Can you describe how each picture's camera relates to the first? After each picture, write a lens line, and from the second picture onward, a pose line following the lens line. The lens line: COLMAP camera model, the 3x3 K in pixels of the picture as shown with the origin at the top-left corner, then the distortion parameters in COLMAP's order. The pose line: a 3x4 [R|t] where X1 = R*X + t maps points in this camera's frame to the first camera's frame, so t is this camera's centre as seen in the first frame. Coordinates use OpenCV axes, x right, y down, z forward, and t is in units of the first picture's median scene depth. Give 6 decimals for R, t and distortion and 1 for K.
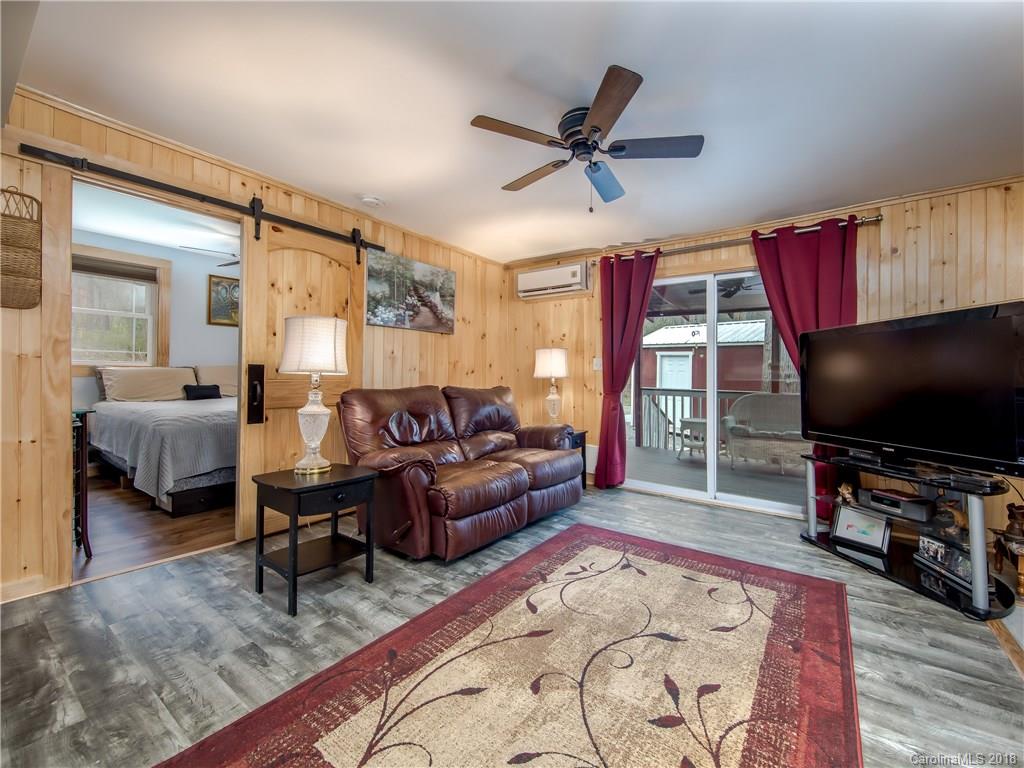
lens RADIAL K [[392.2, 0, 524.4], [0, 392.2, 375.1], [0, 0, 1]] dist [-0.000623, -0.000247]
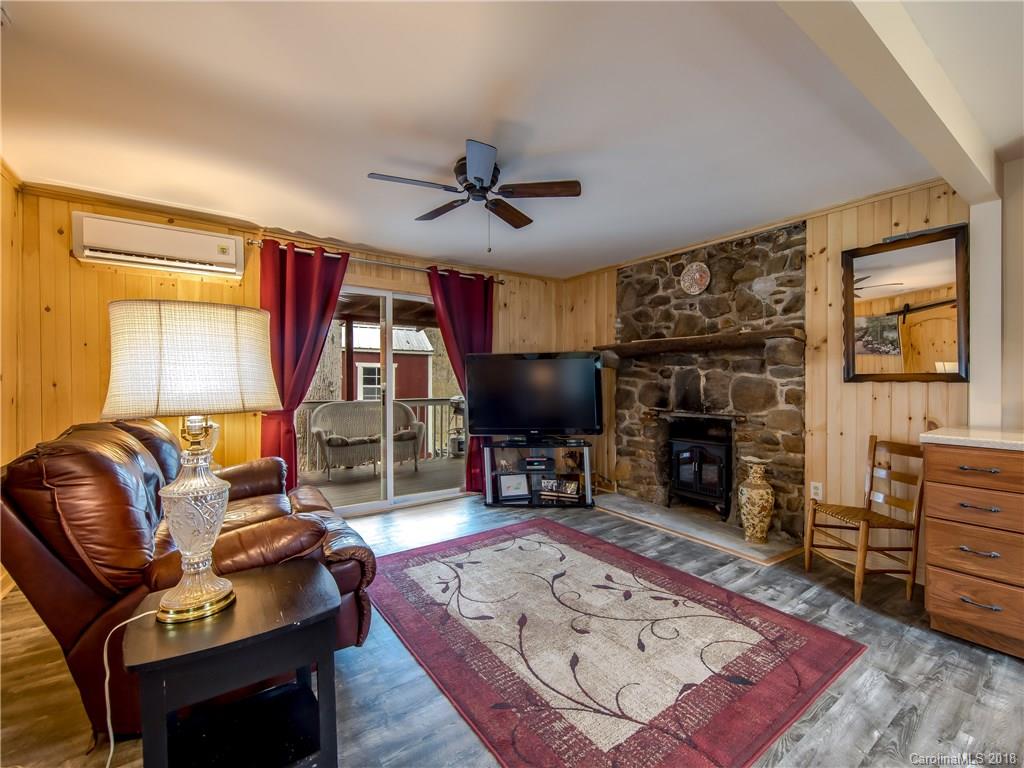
lens RADIAL K [[465.6, 0, 512.6], [0, 465.6, 381.1], [0, 0, 1]] dist [0.000686, -0.000495]
pose [[0.351717, -0.015675, 0.935975, -1.076446], [0.005025, 0.999877, 0.014857, -0.063841], [-0.936093, -0.000522, 0.351752, 0.462658]]
